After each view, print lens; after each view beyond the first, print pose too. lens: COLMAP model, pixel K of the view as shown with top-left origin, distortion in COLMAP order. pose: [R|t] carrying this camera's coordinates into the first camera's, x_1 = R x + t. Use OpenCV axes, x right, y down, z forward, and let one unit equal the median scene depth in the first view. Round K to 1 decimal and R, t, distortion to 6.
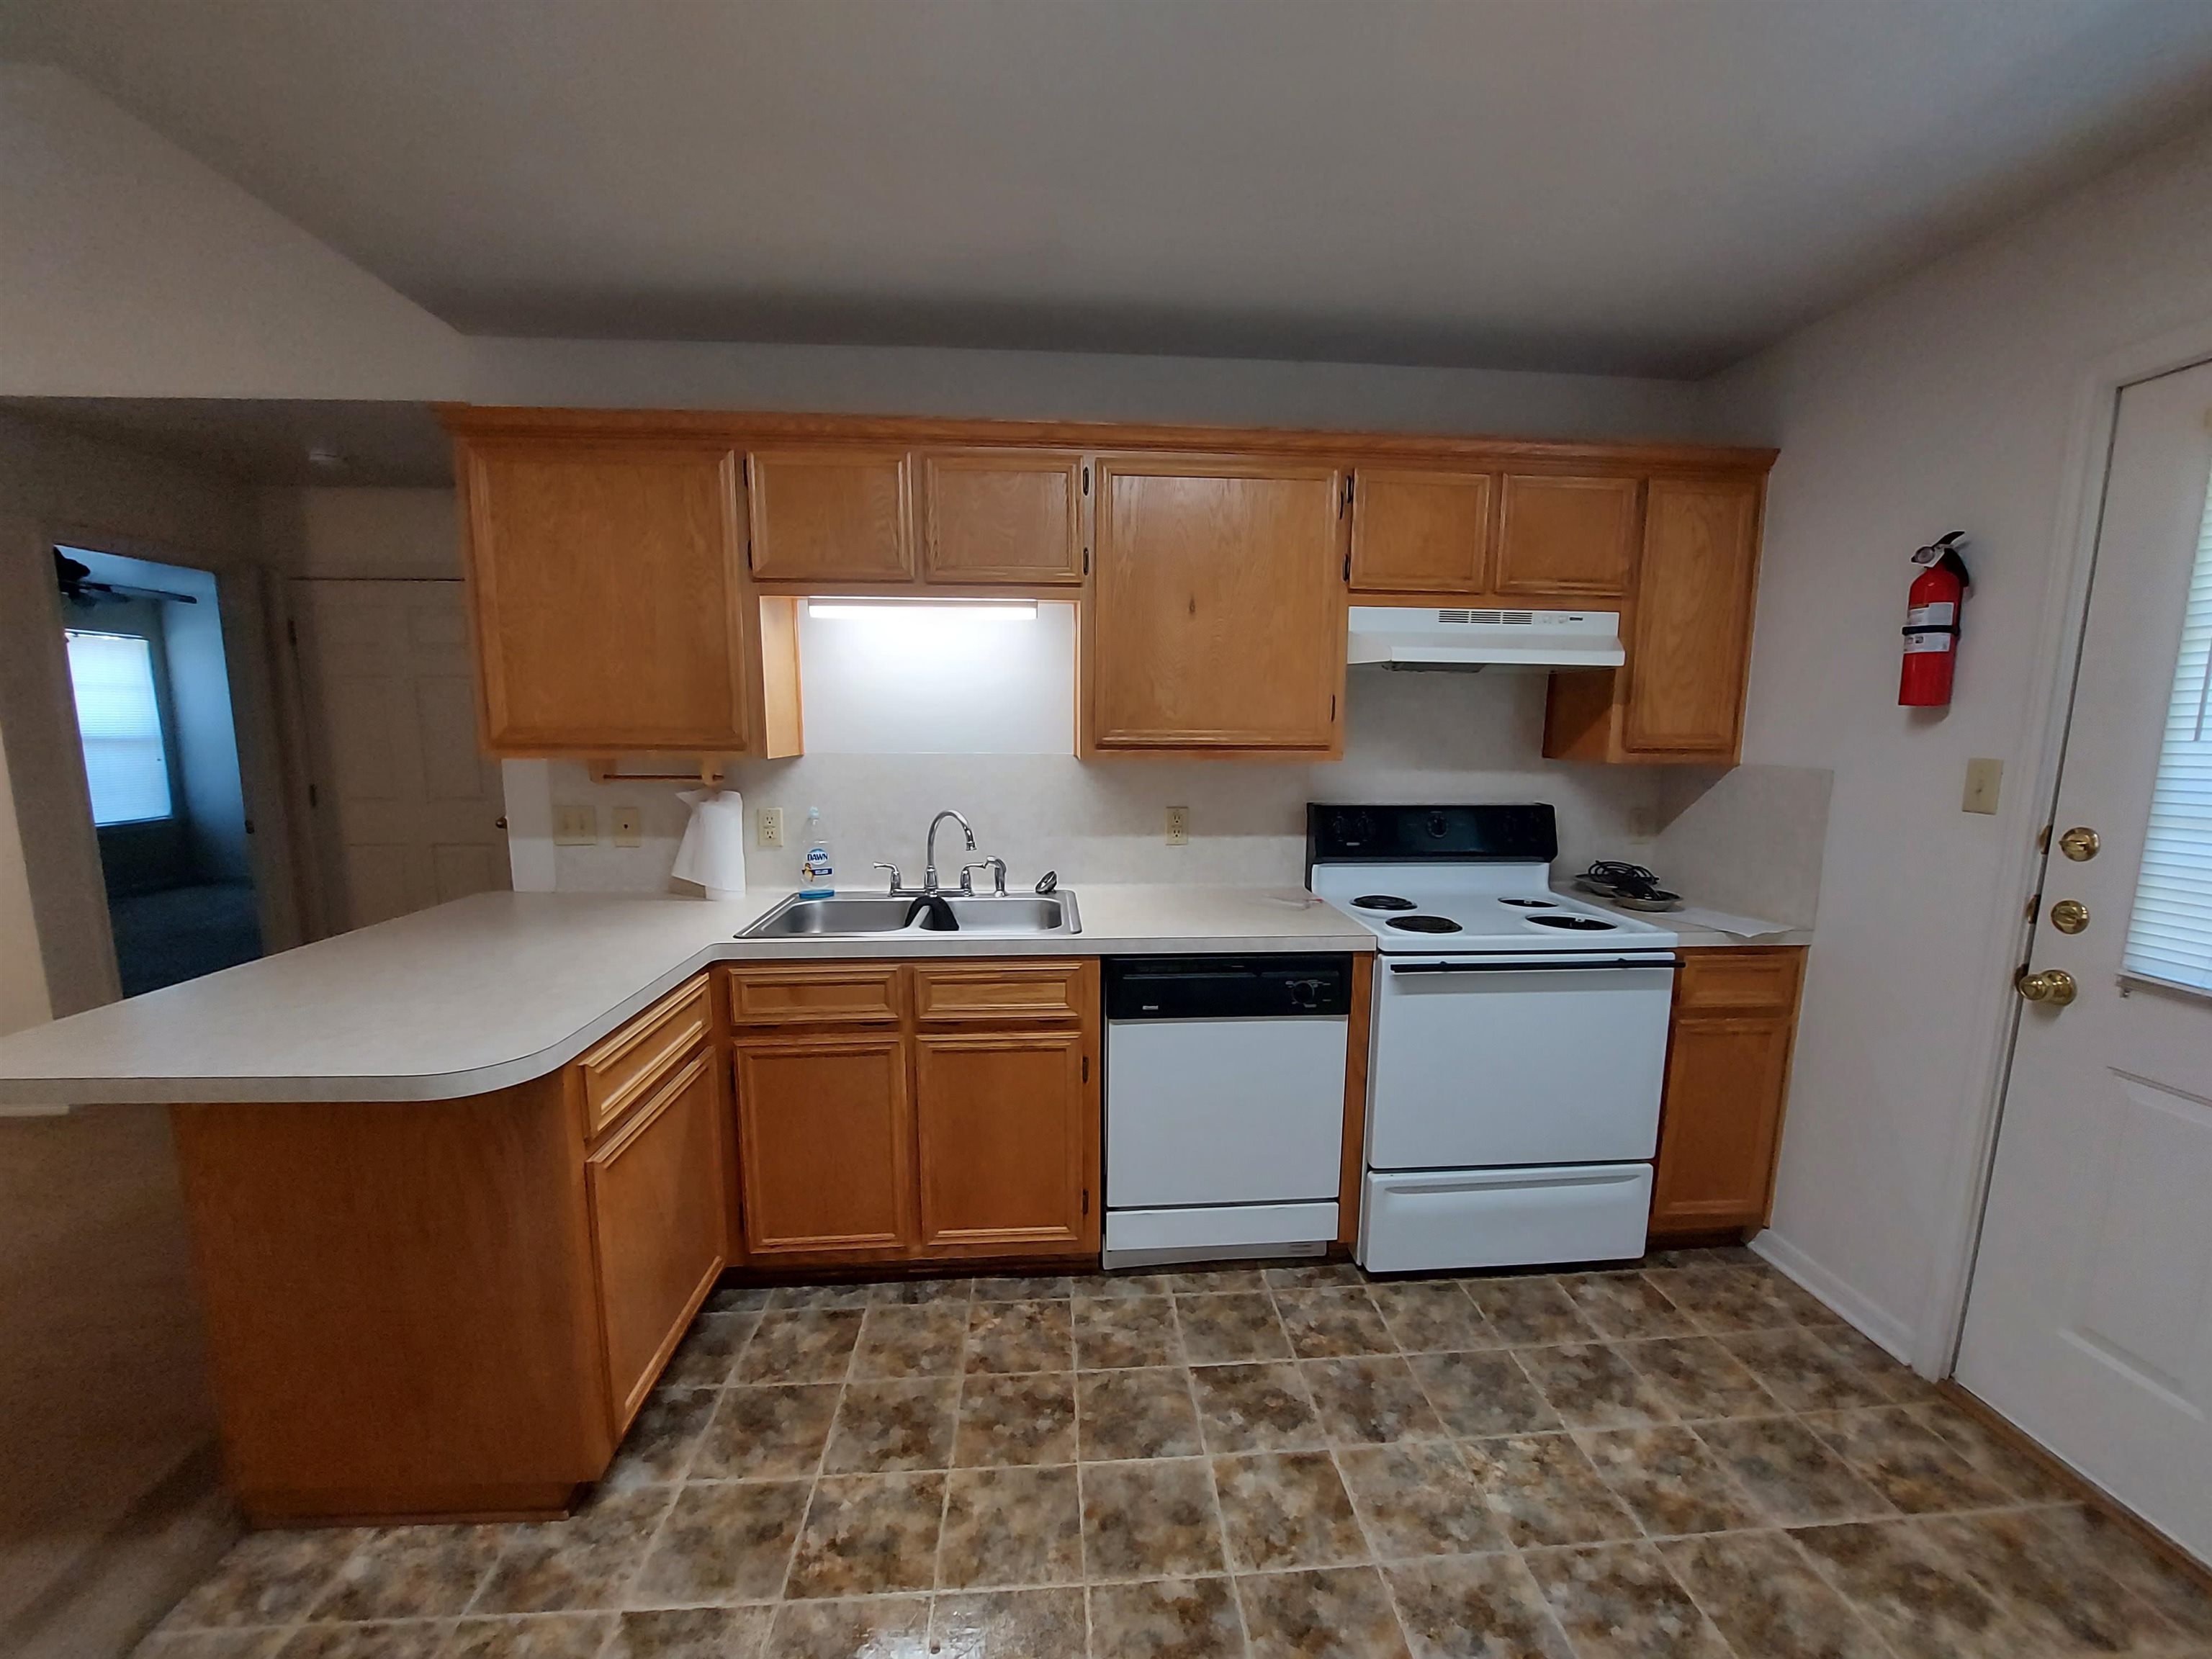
lens RADIAL K [[882.5, 0, 1111.1], [0, 882.5, 852.6], [0, 0, 1]] dist [-0.019541, -0.000396]
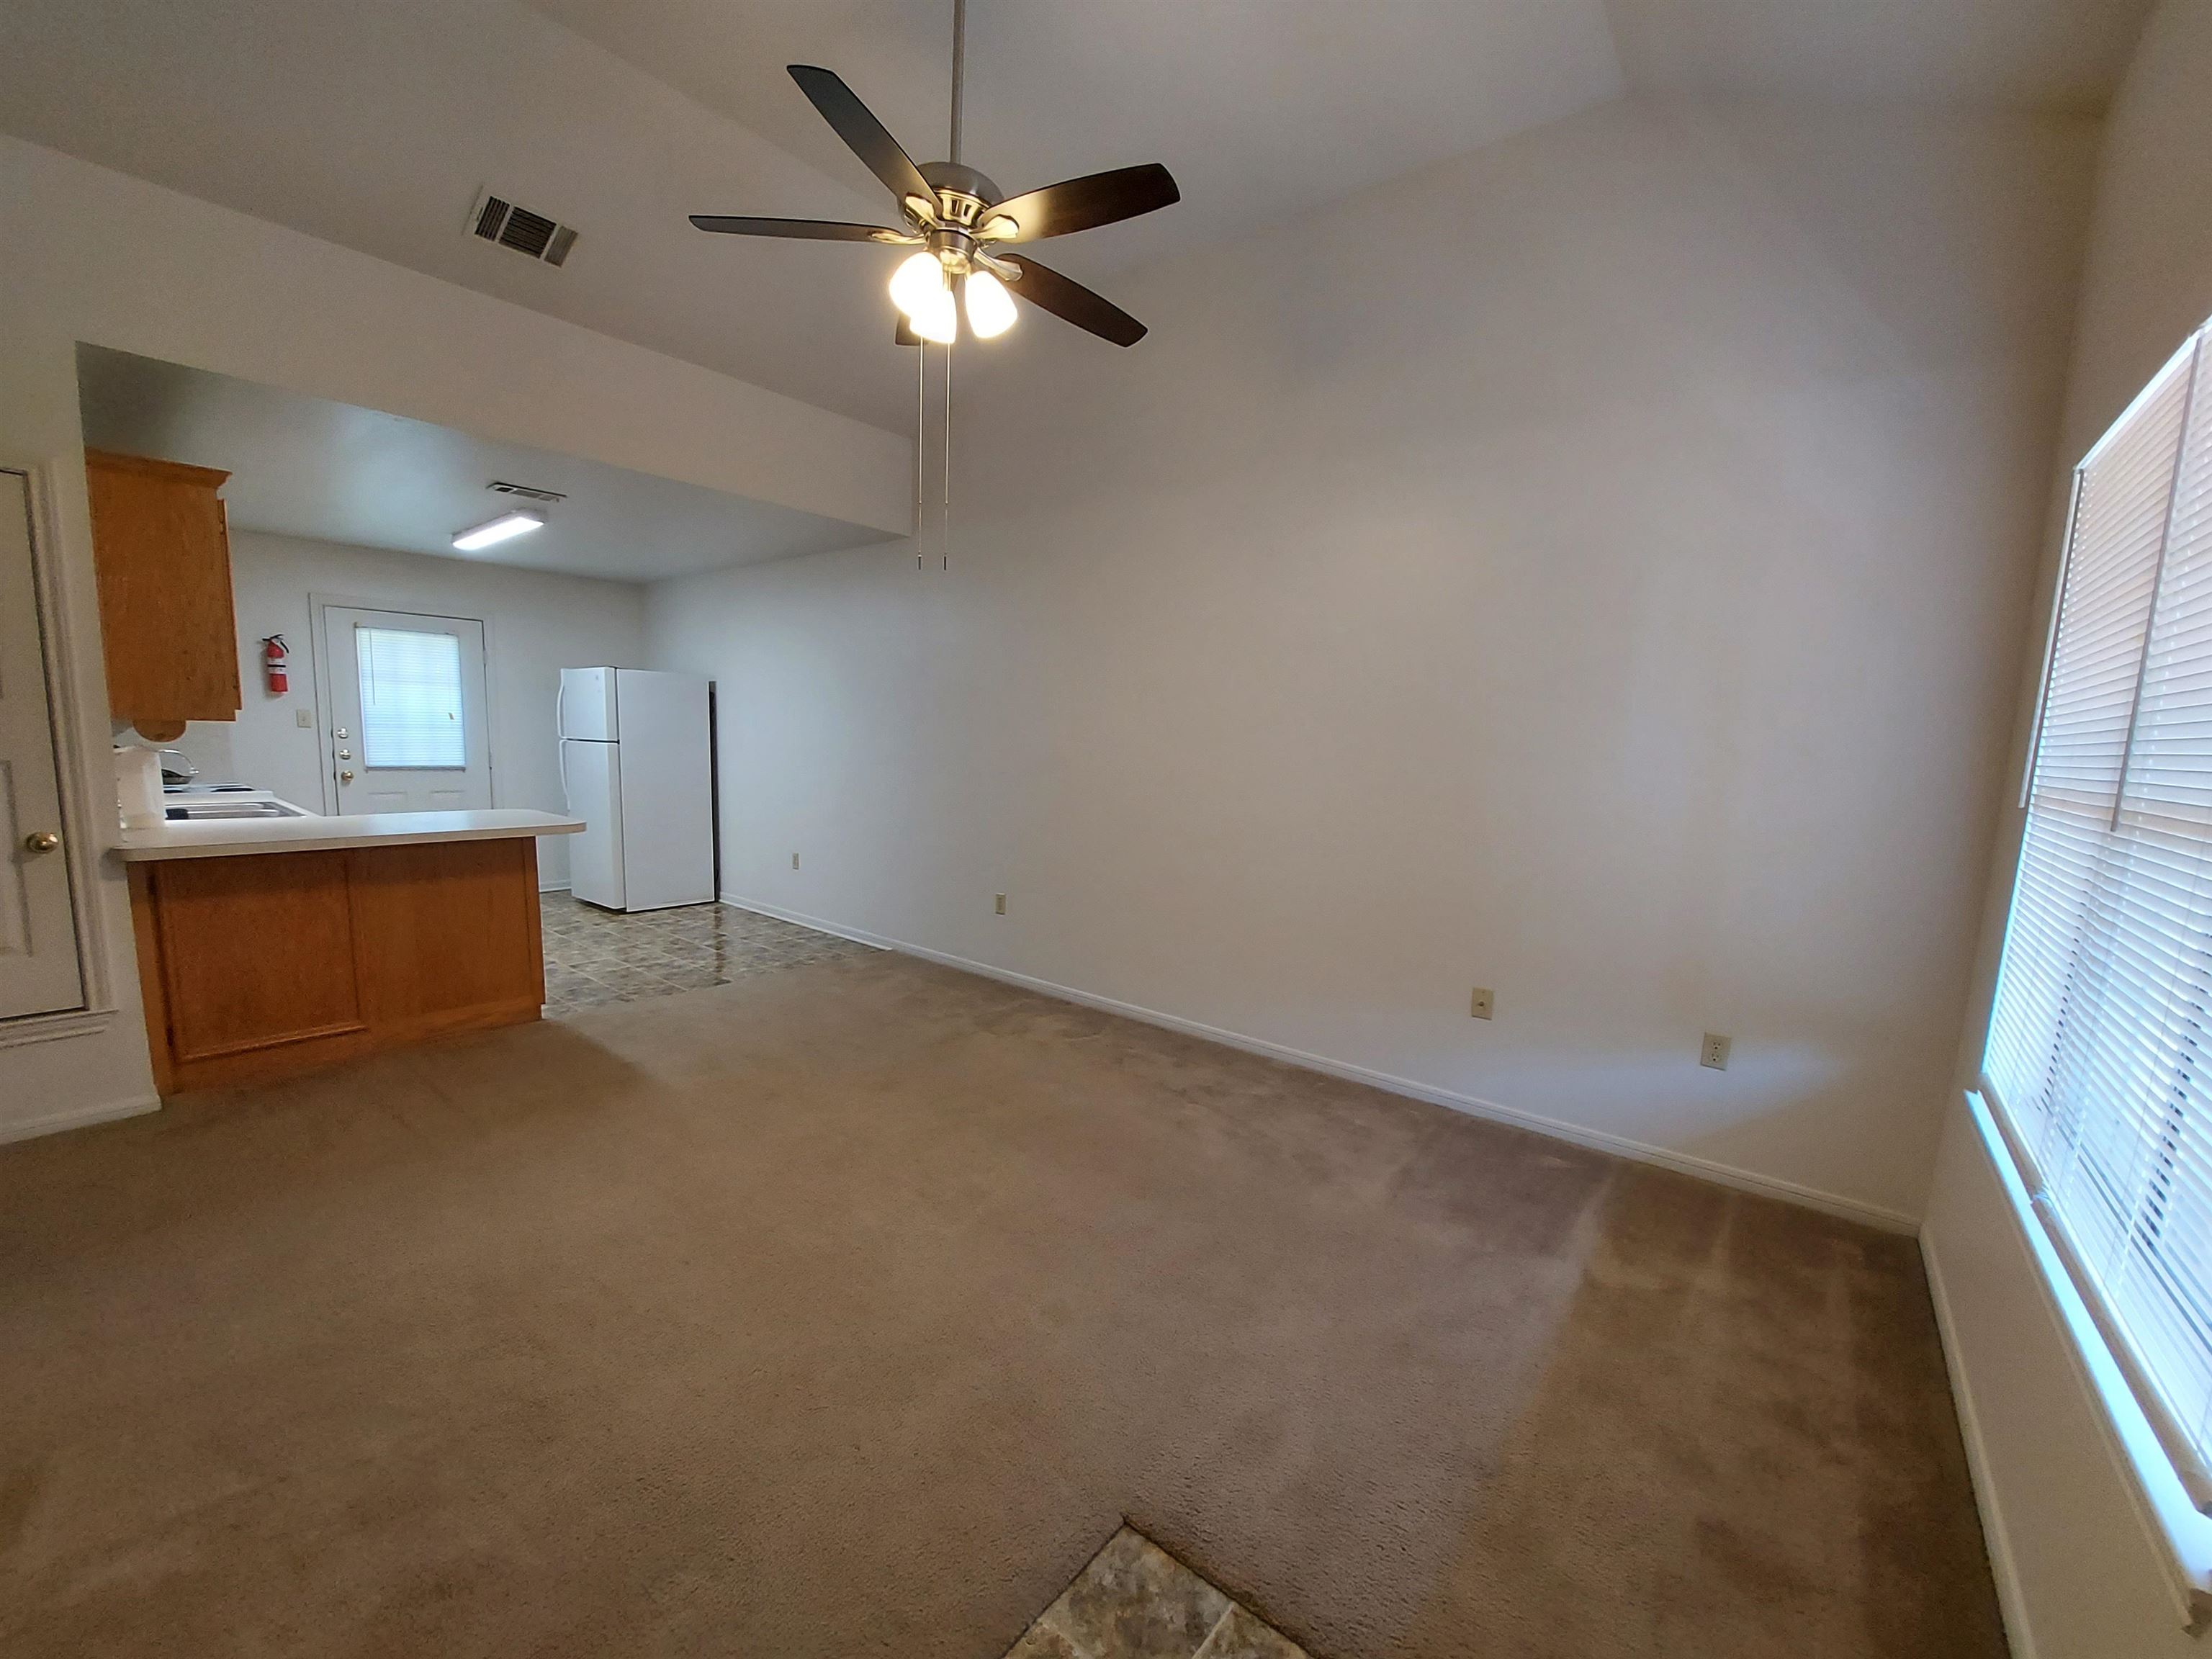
lens RADIAL K [[879.3, 0, 1116.0], [0, 879.3, 845.2], [0, 0, 1]] dist [-0.021893, 0.000091]
pose [[-0.735145, -0.113002, 0.668426, -2.638118], [0.063560, 0.970176, 0.233919, -0.141658], [-0.674924, 0.214450, -0.706037, 1.058479]]
